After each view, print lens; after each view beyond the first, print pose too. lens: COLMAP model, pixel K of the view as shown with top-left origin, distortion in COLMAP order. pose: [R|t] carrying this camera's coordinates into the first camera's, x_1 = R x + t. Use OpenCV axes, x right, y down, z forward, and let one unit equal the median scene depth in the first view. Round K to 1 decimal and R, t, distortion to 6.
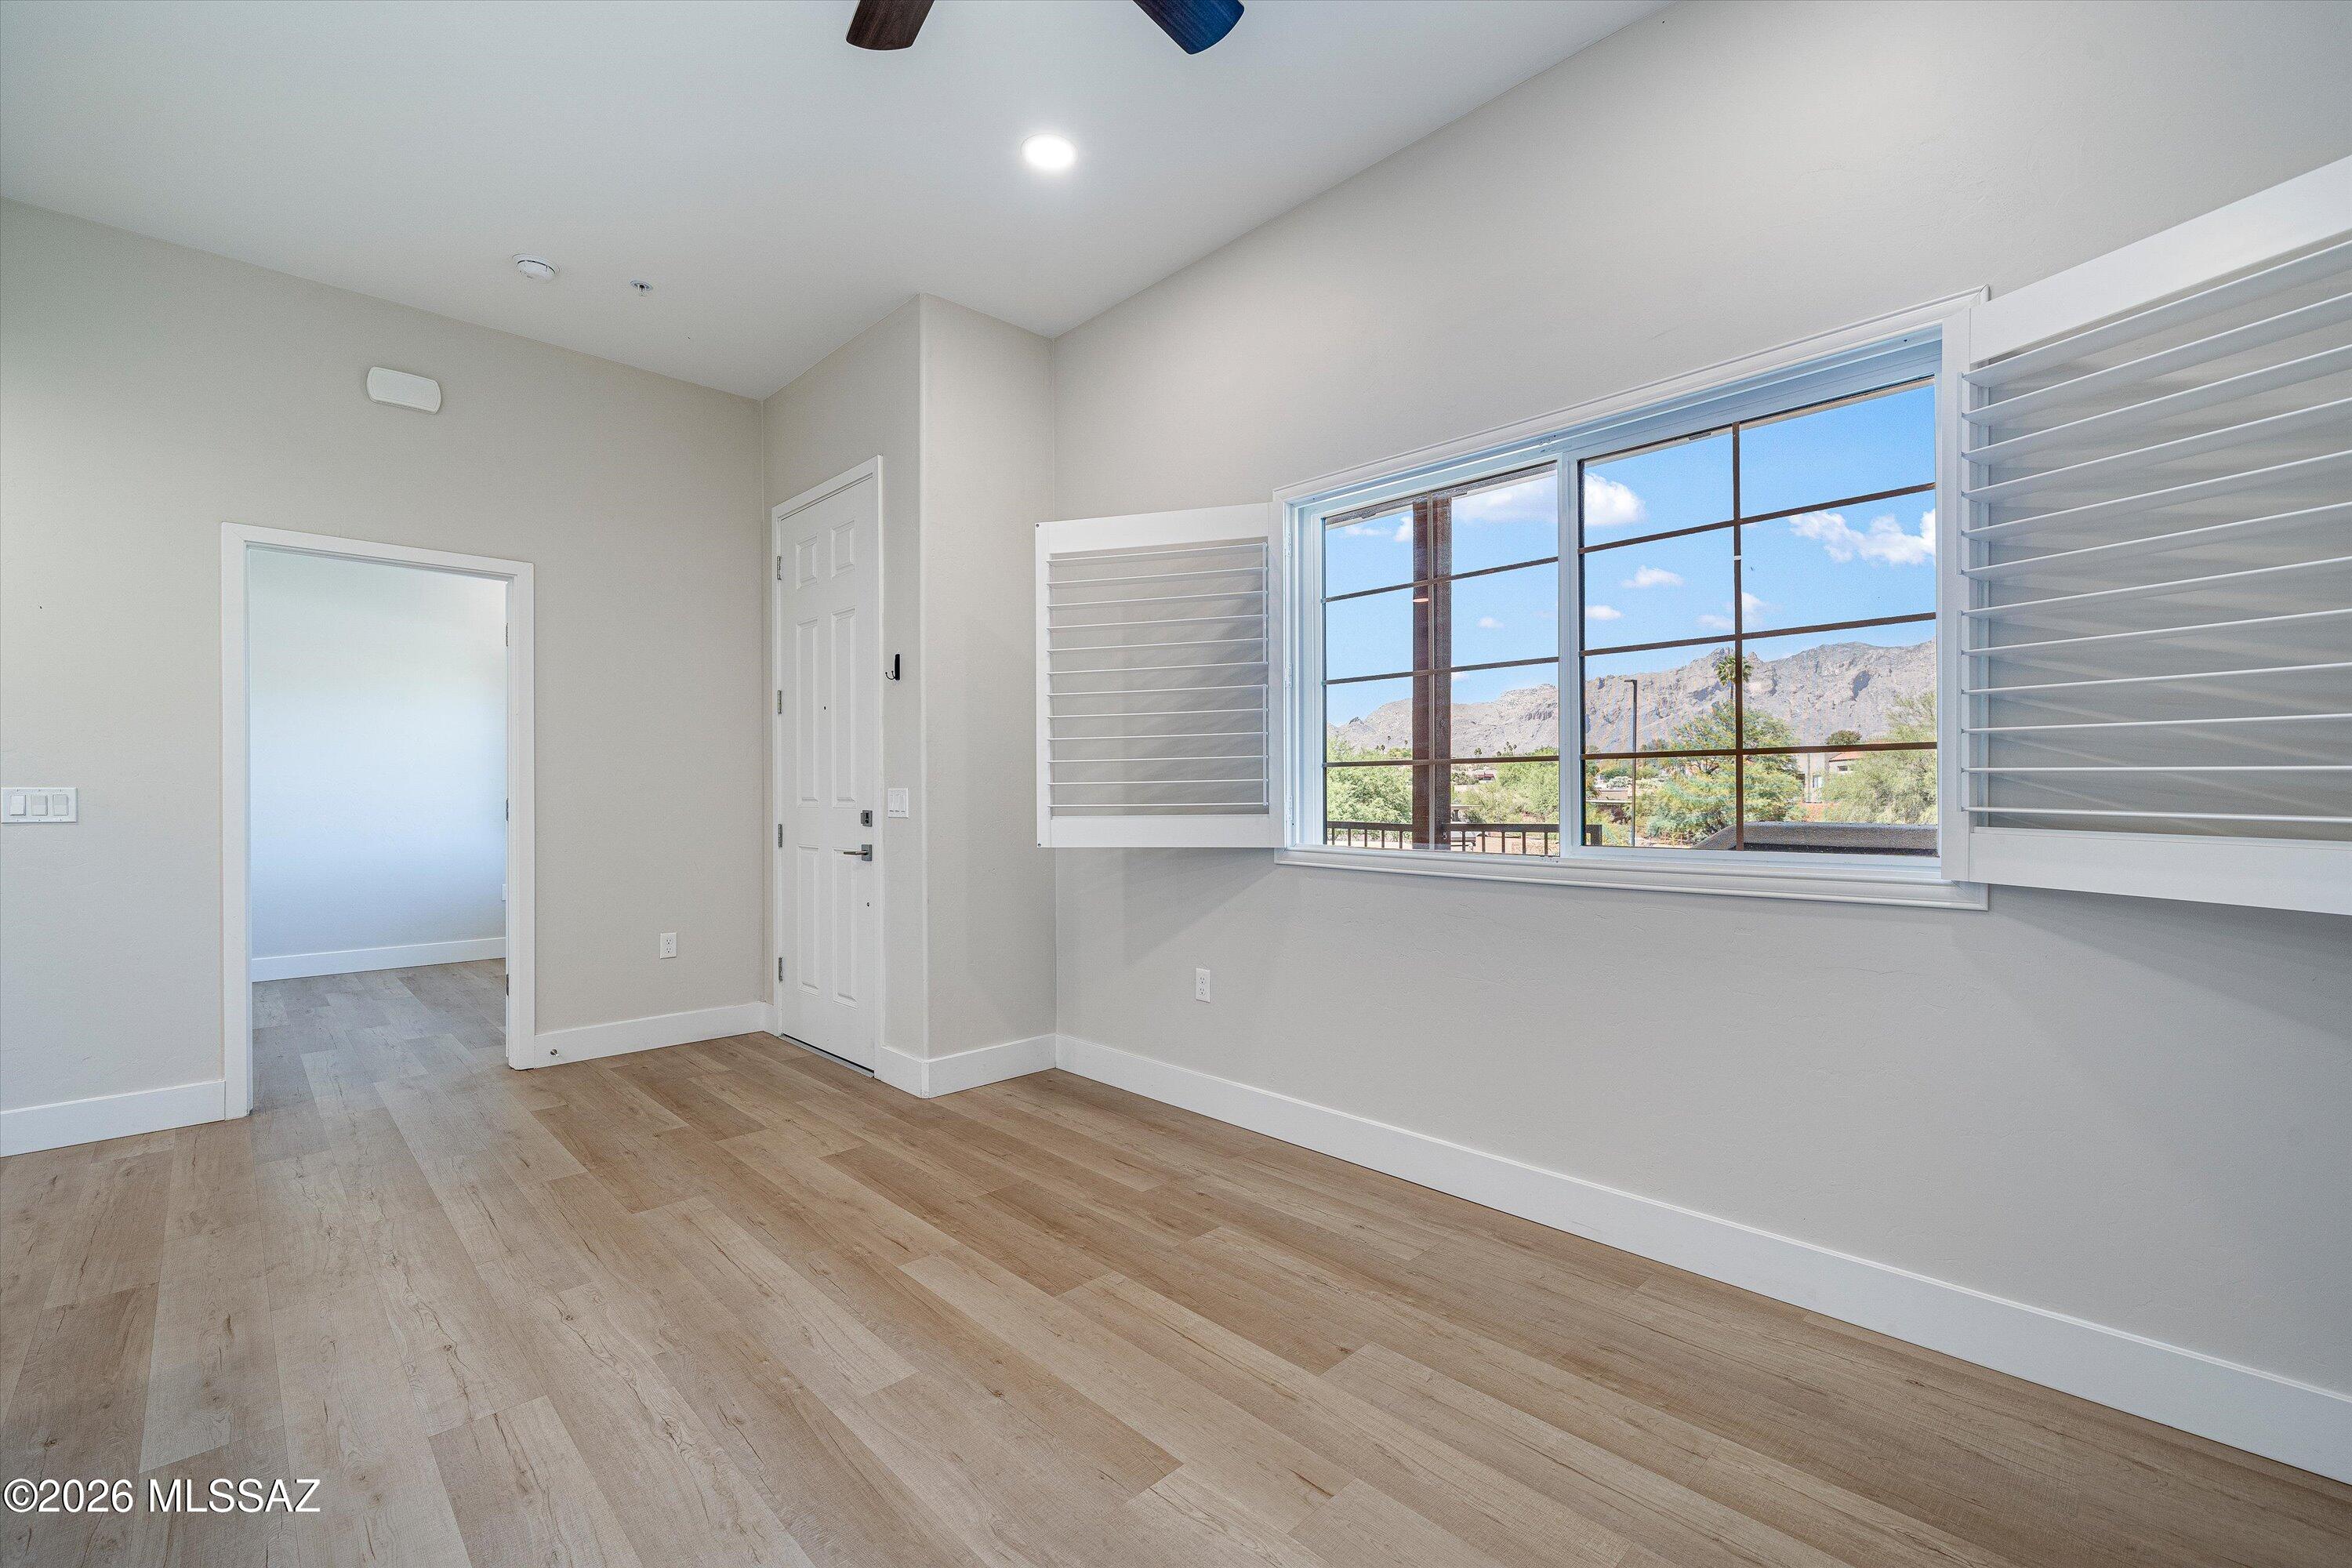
lens RADIAL K [[1006.4, 0, 1194.8], [0, 1006.4, 791.9], [0, 0, 1]] dist [-0.001409, 0.000068]
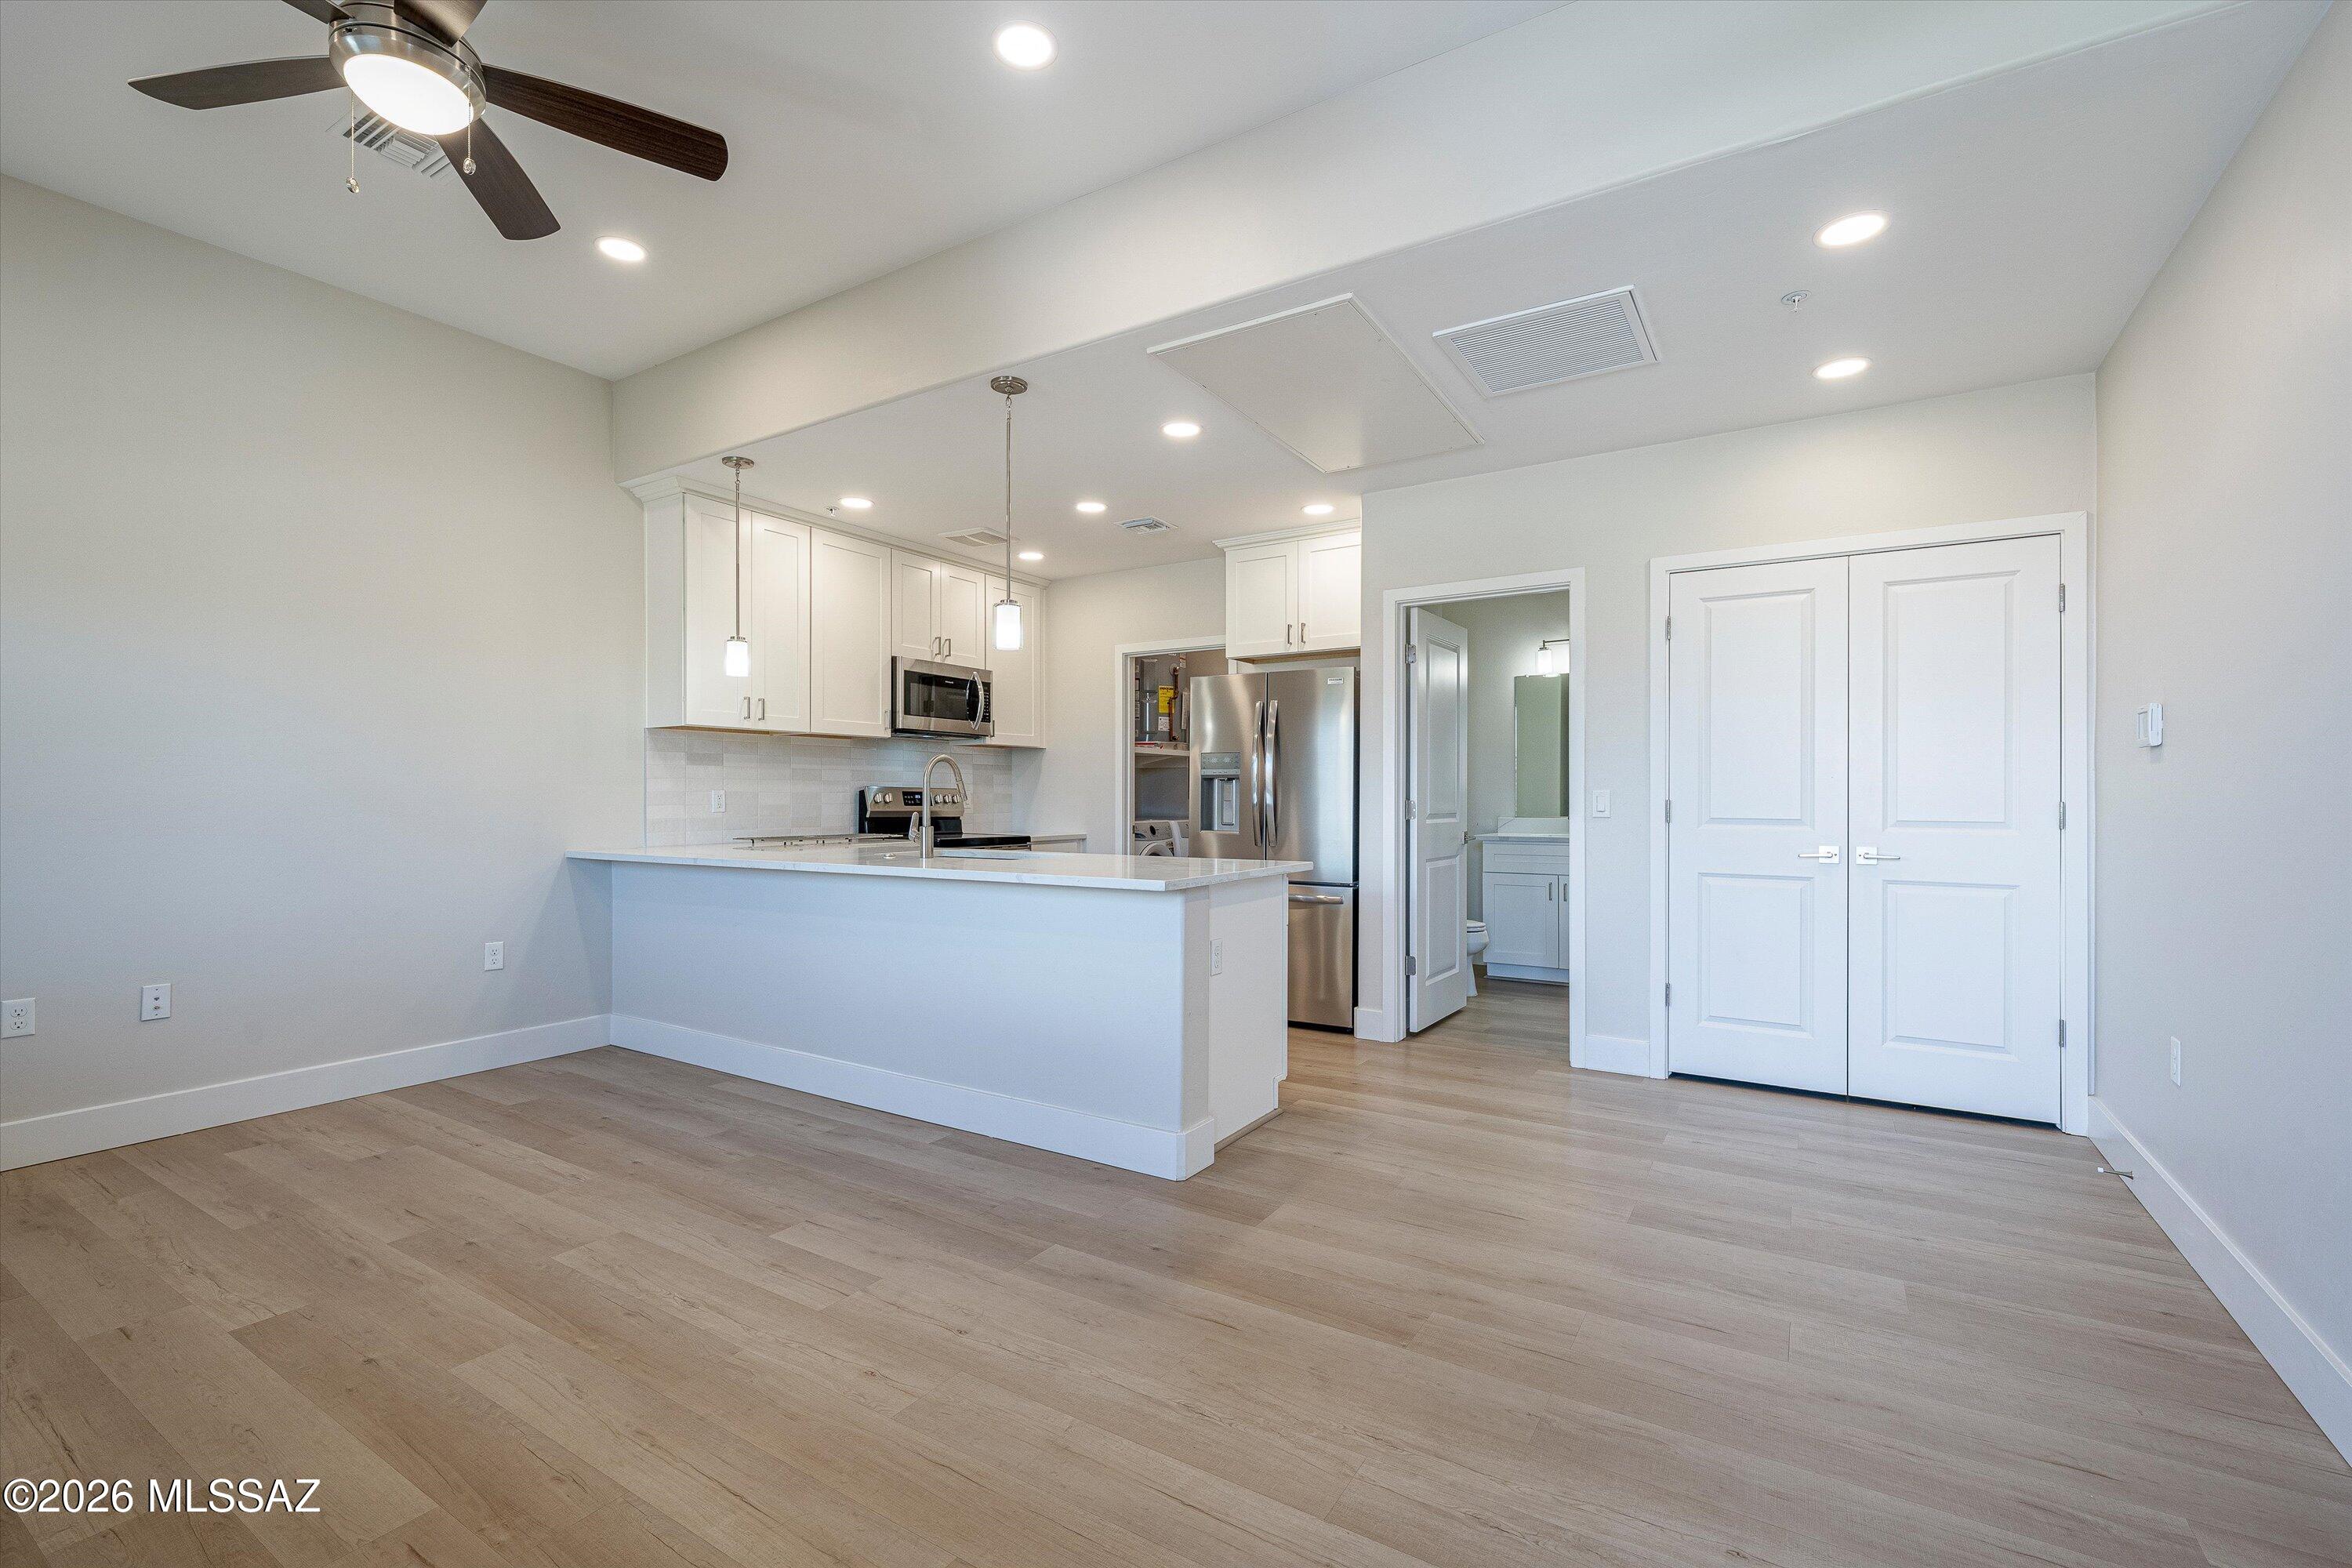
lens RADIAL K [[1006.4, 0, 1176.6], [0, 1006.4, 787.4], [0, 0, 1]] dist [-0.001409, 0.000068]
pose [[-0.974504, 0.002068, -0.224361, -0.616281], [0.003240, 0.999983, -0.004854, 0.002369], [0.224347, -0.005457, -0.974494, 1.740685]]
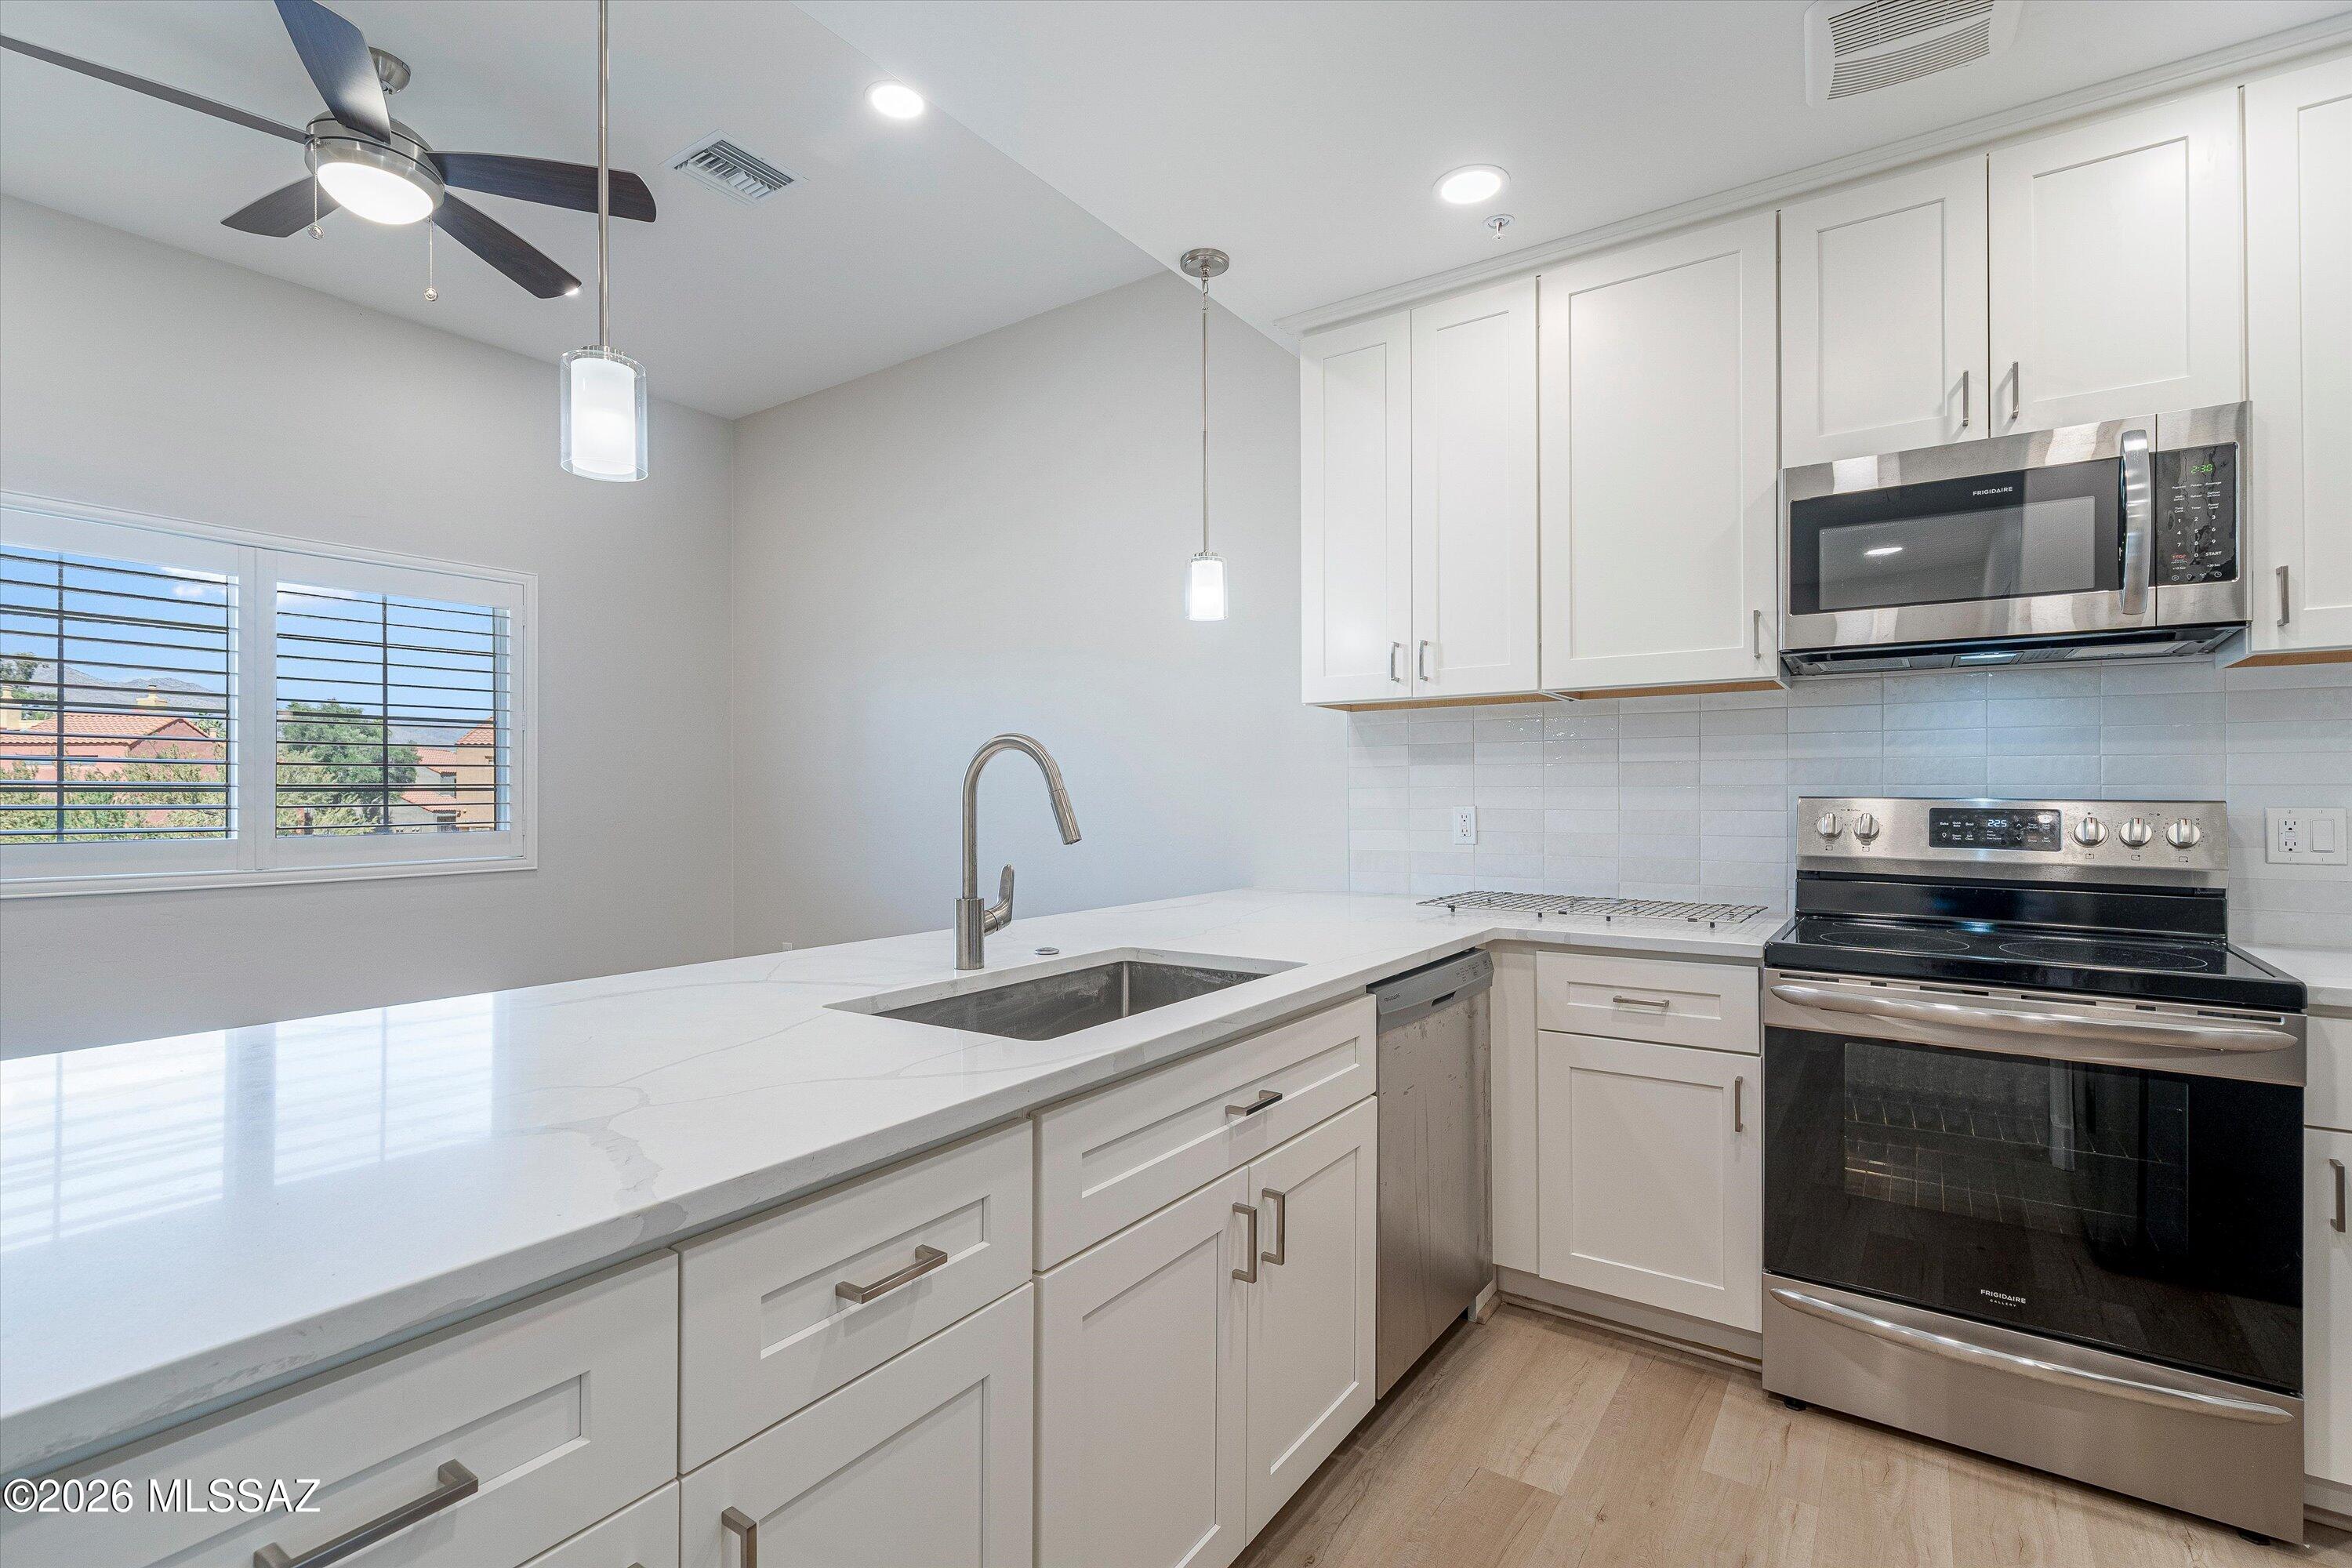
lens RADIAL K [[1057.5, 0, 1195.4], [0, 1057.5, 792.0], [0, 0, 1]] dist [-0.003167, 0.000686]
pose [[-0.206780, 0.008641, 0.978349, -1.347998], [0.004312, 0.999959, -0.007921, -0.012818], [-0.978378, 0.002581, -0.206809, 0.076974]]
